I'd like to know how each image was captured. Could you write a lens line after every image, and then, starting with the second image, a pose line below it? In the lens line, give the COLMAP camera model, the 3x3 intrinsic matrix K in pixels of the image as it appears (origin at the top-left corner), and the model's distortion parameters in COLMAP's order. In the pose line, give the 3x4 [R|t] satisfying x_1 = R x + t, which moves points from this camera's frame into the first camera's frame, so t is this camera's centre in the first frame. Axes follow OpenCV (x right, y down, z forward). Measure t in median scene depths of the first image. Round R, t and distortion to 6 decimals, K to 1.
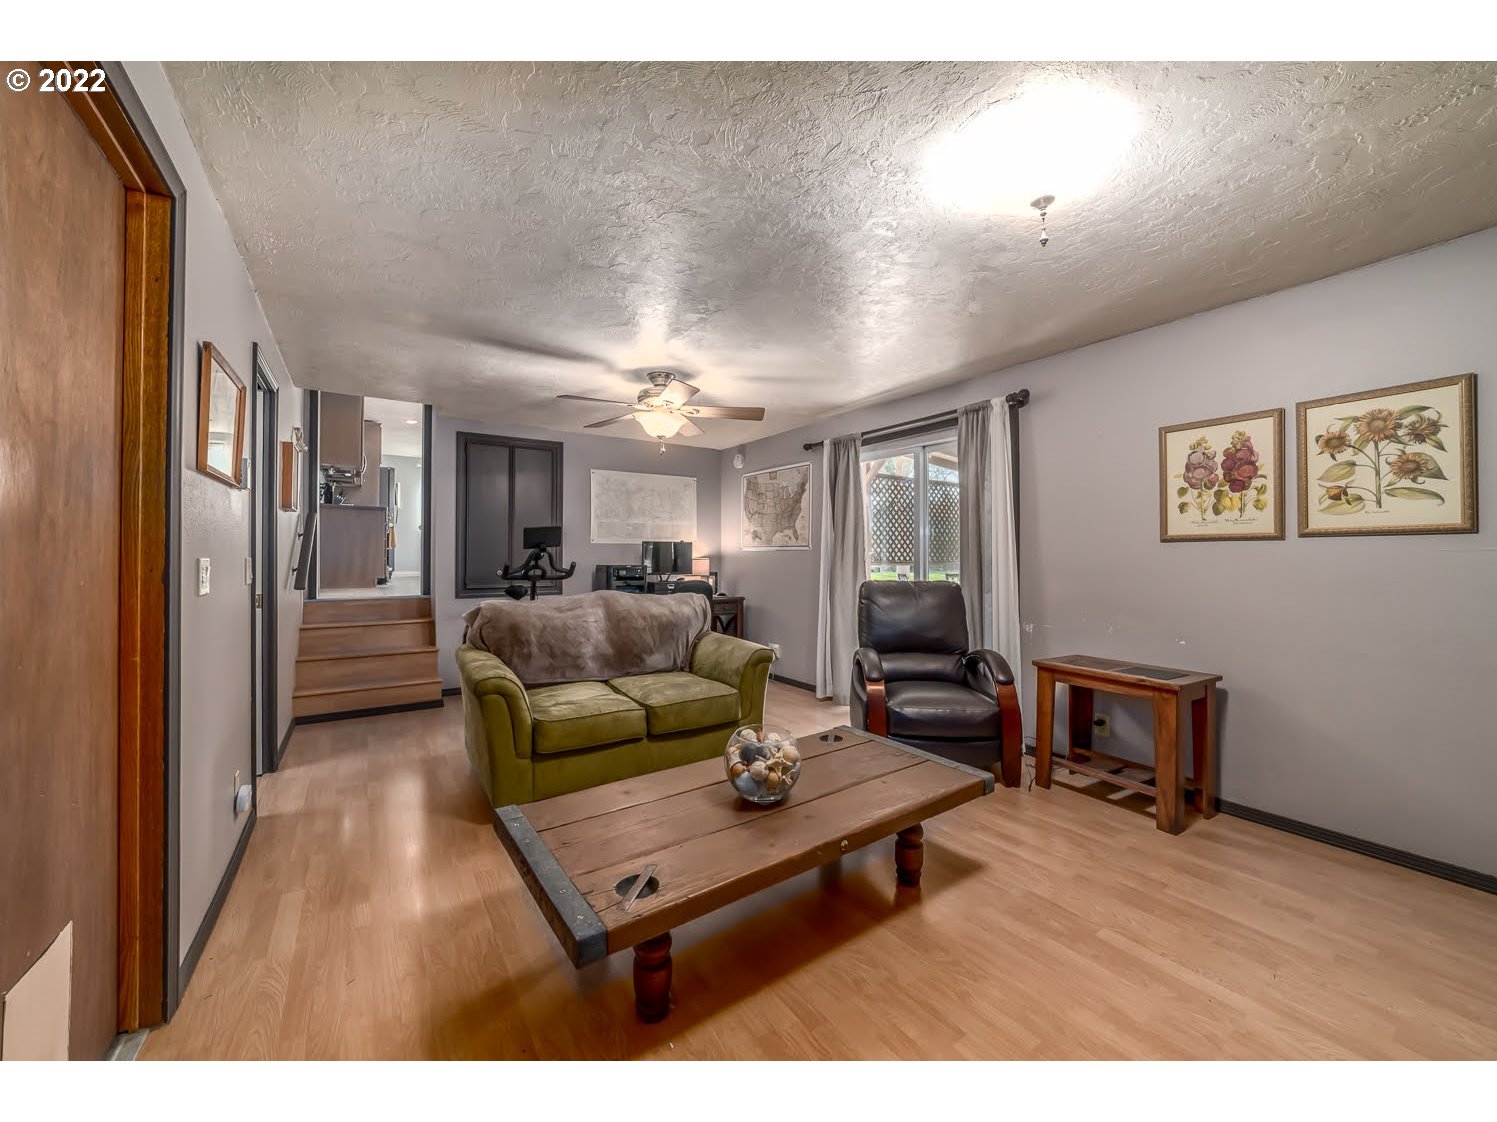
lens RADIAL K [[572.4, 0, 740.1], [0, 572.4, 554.3], [0, 0, 1]] dist [-0.017512, 0.005368]
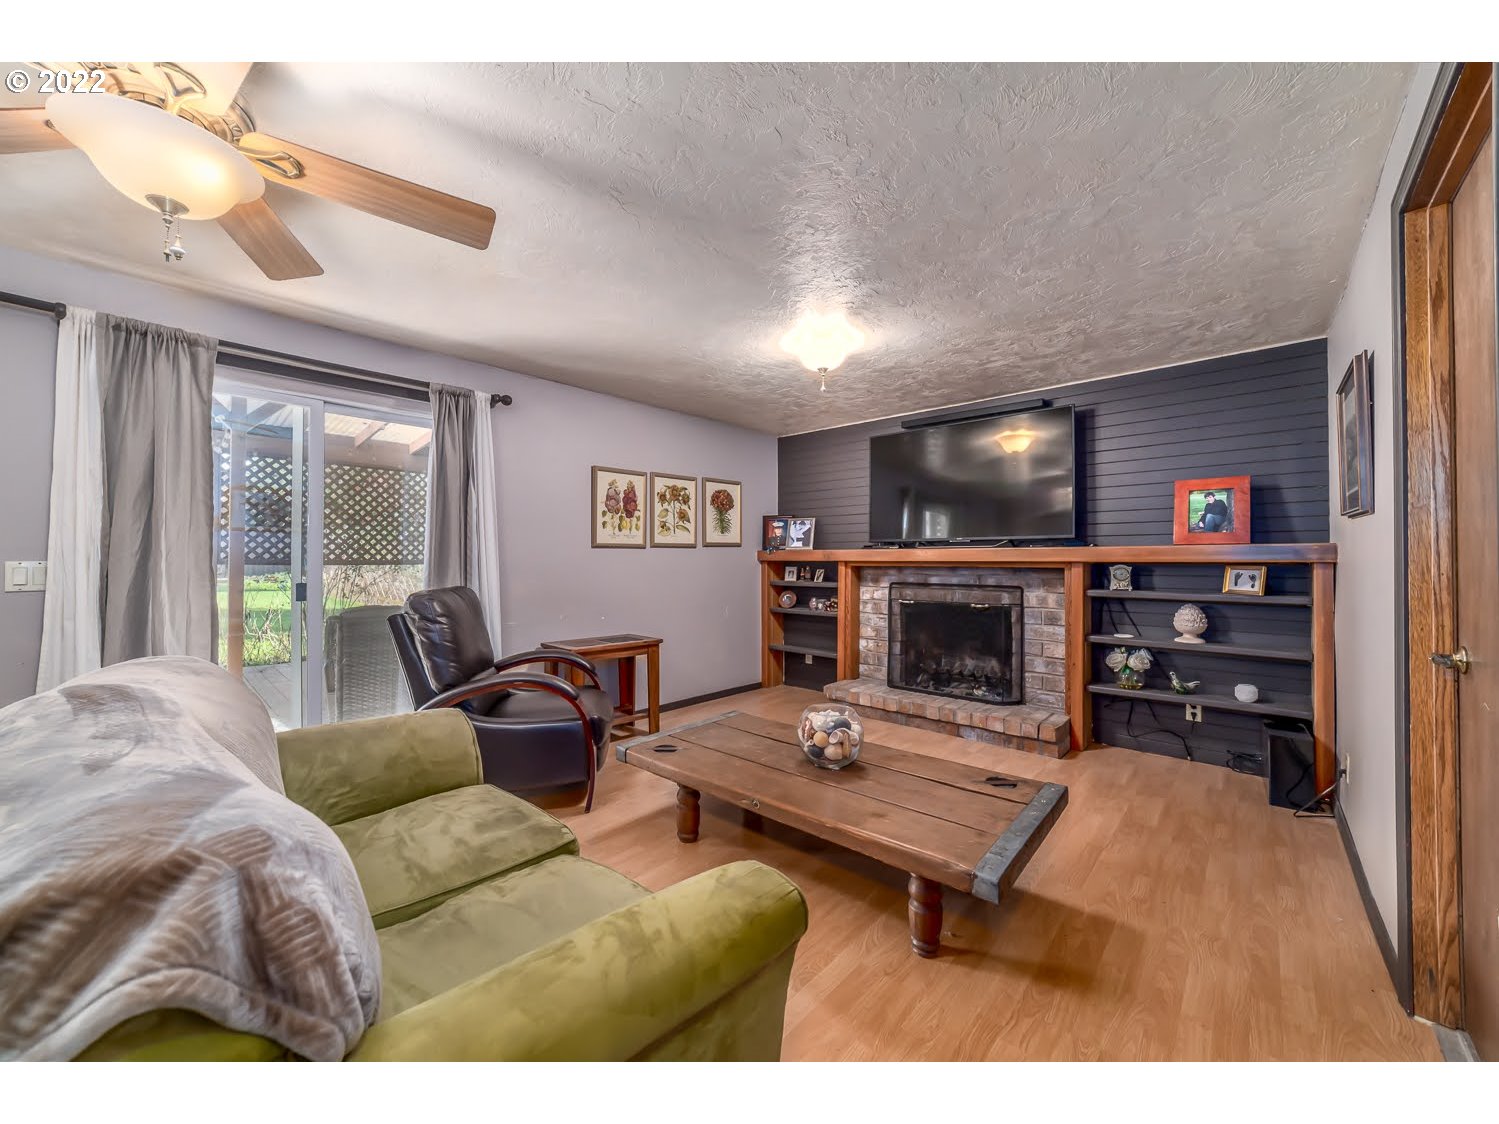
lens RADIAL K [[573.2, 0, 742.8], [0, 573.2, 559.7], [0, 0, 1]] dist [-0.017512, 0.005368]
pose [[-0.241536, -0.002316, 0.970389, -0.783807], [-0.002594, 0.999995, 0.001741, 0.004461], [-0.970389, -0.002097, -0.241540, 1.086657]]
